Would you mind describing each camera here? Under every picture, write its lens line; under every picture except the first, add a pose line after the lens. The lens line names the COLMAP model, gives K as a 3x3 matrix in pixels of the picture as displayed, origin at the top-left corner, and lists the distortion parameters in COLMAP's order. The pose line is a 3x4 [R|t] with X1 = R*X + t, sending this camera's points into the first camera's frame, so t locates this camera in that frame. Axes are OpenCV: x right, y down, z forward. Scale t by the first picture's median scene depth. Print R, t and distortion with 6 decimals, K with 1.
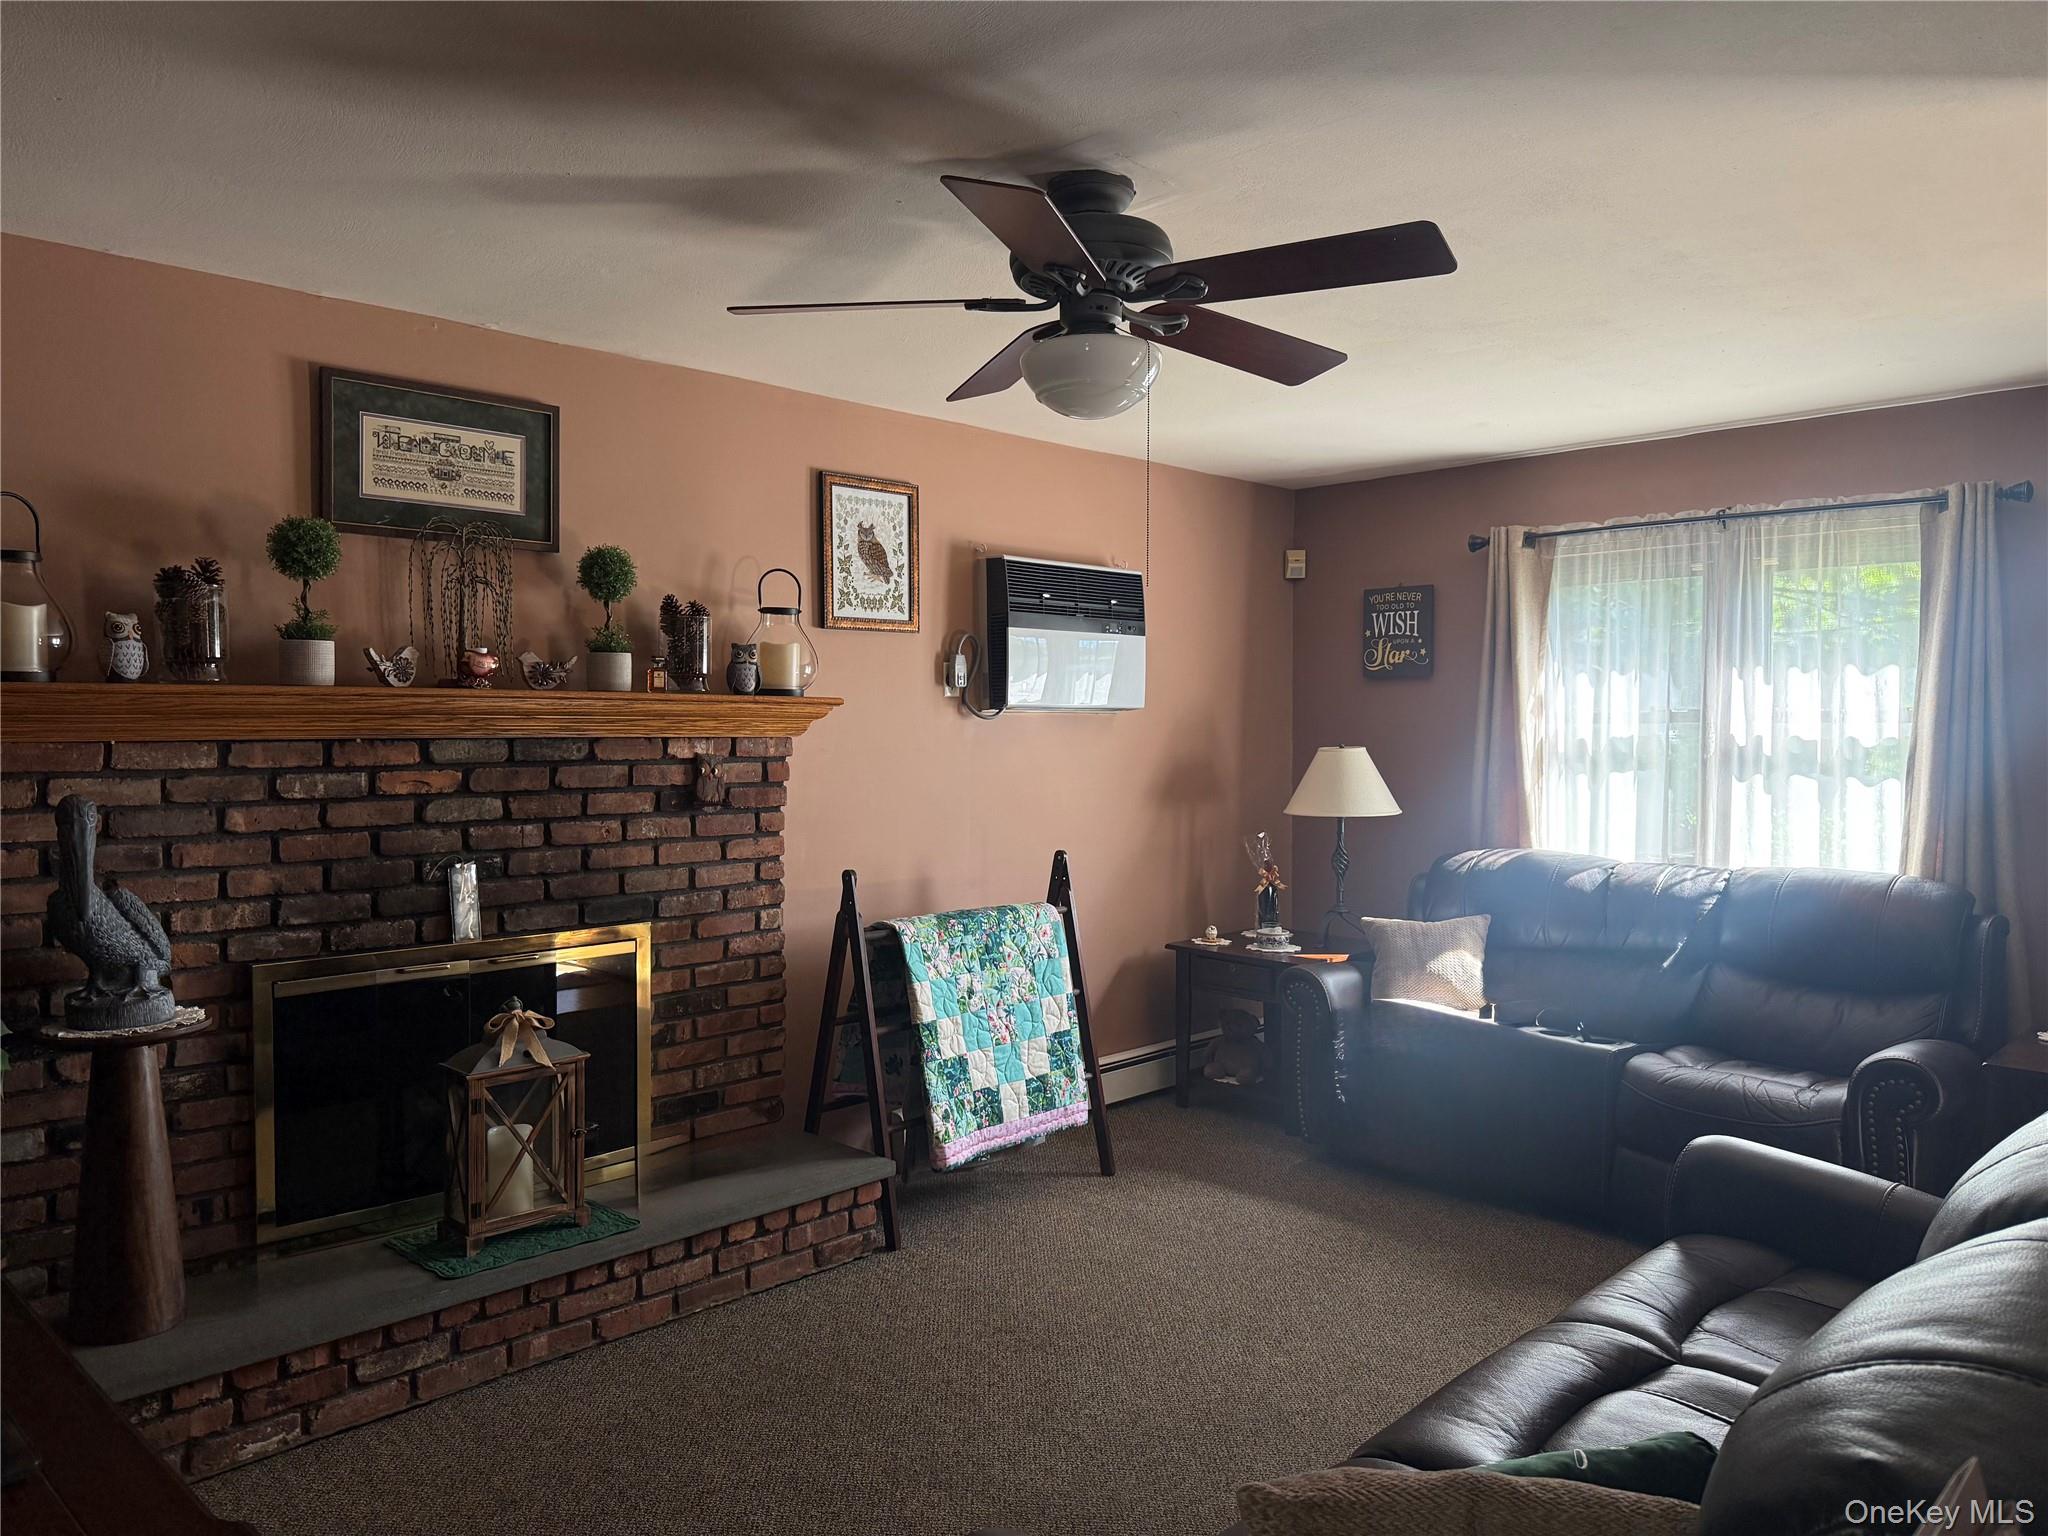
lens RADIAL K [[1446.2, 0, 1025.2], [0, 1446.2, 771.0], [0, 0, 1]] dist [0.055840, -0.011416]
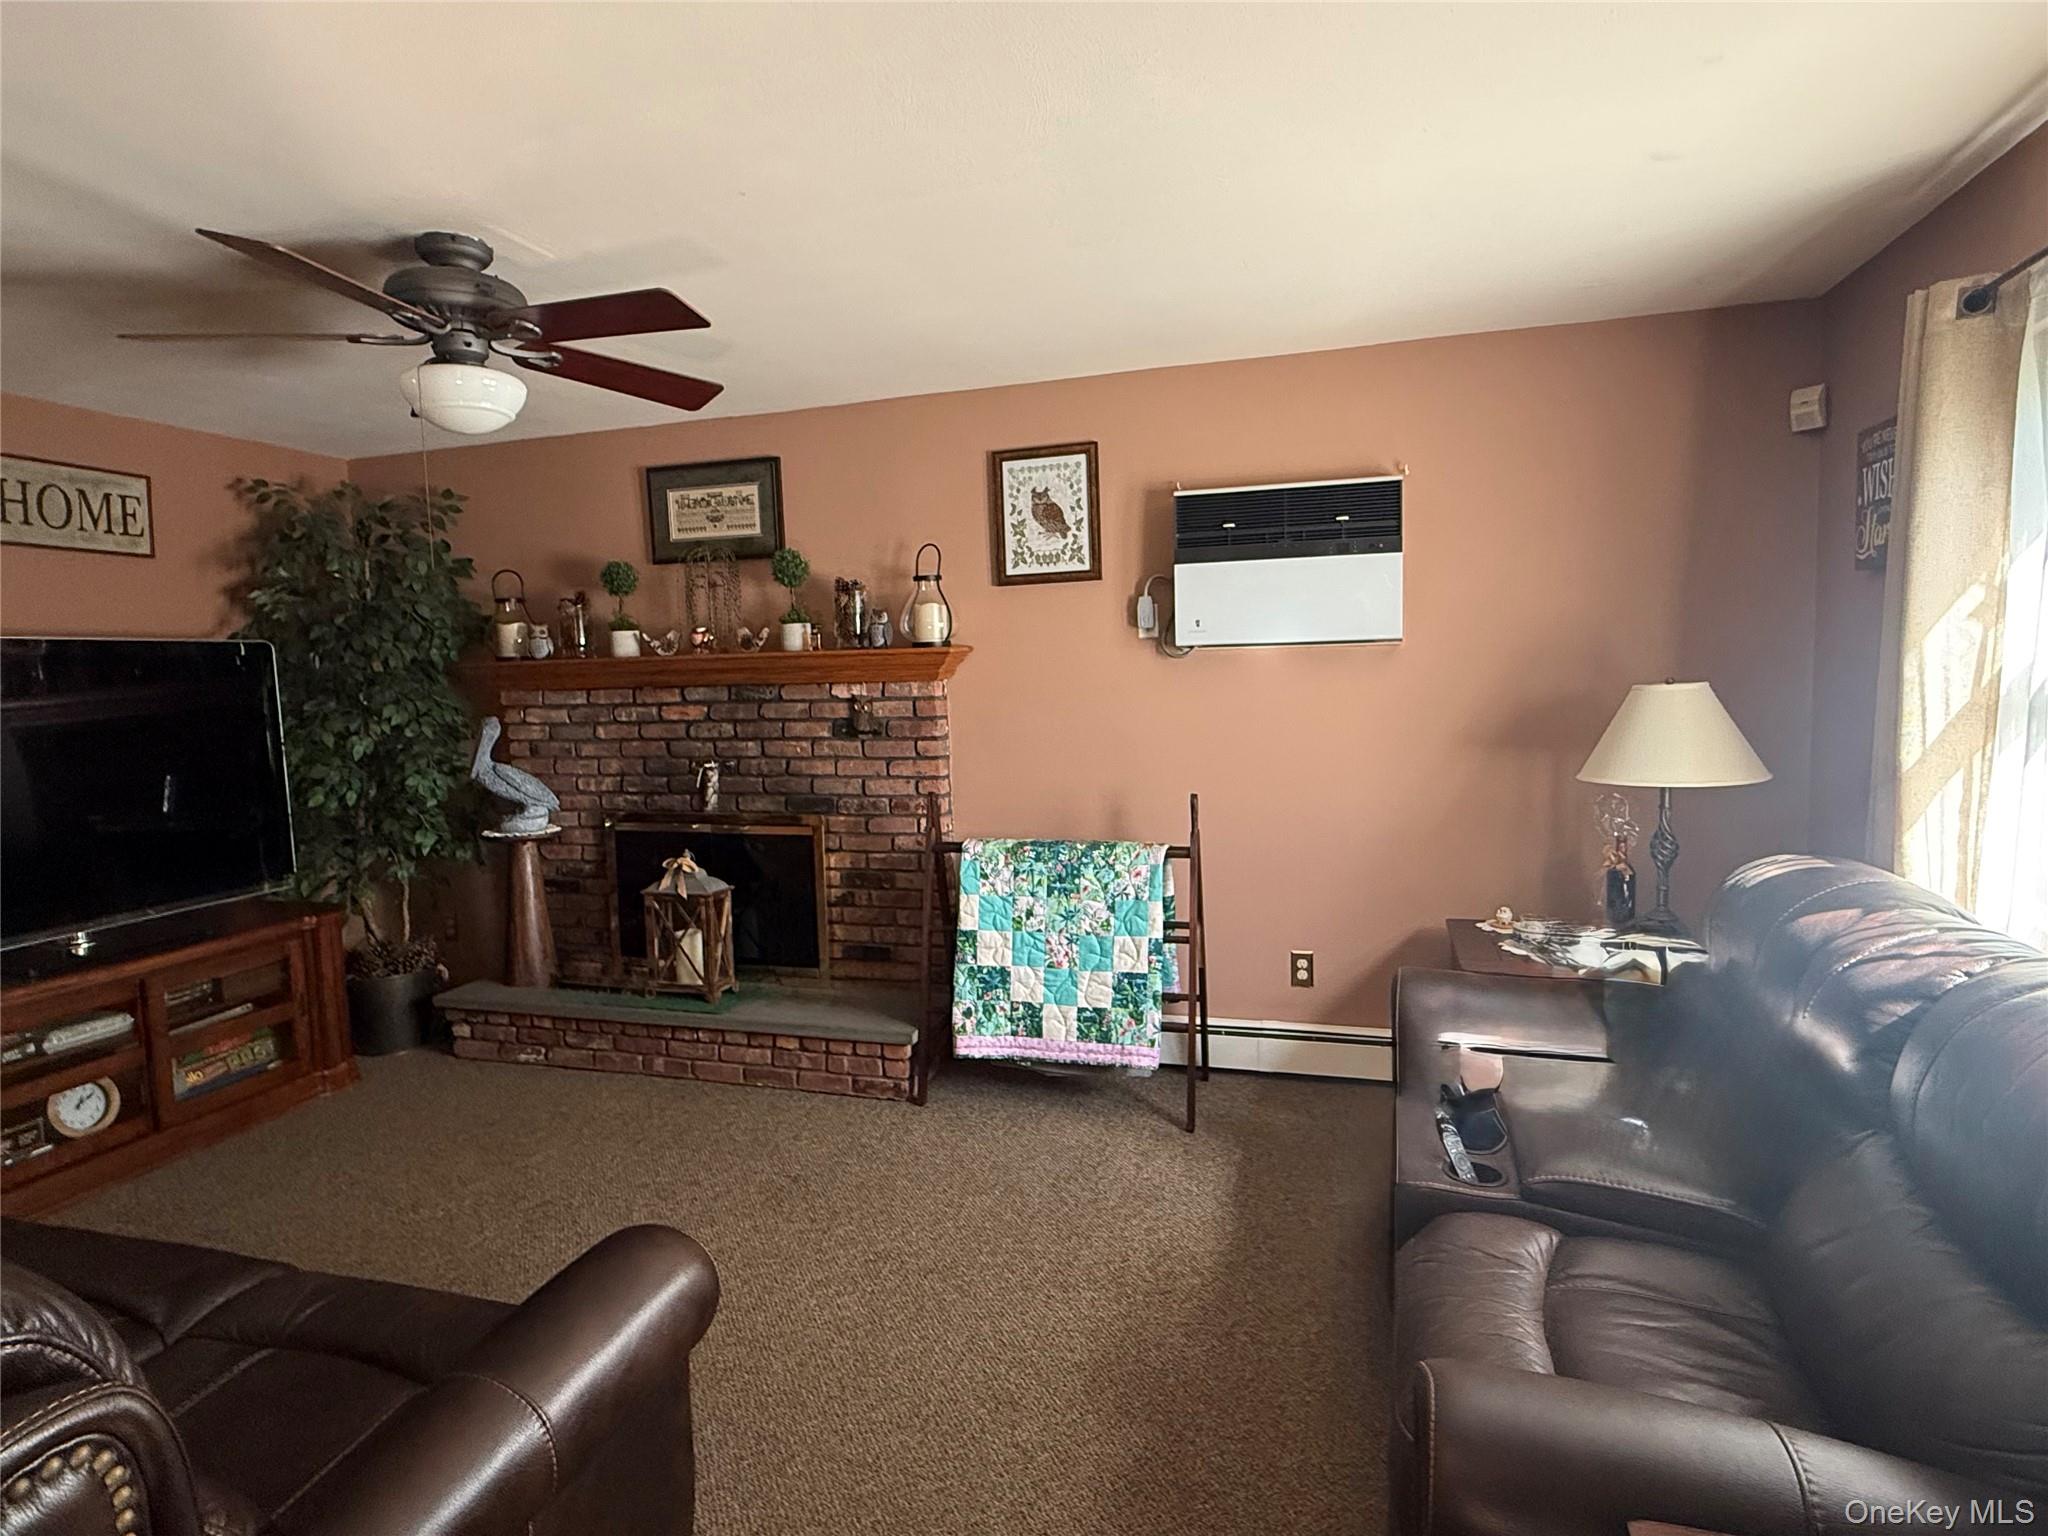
lens RADIAL K [[1125.8, 0, 1022.7], [0, 1125.8, 765.6], [0, 0, 1]] dist [-0.006680, 0.000655]
pose [[0.447227, 0.069969, -0.891680, 0.738116], [0.001163, 0.996889, 0.078808, -0.027153], [0.894420, -0.036282, 0.445754, 0.643388]]
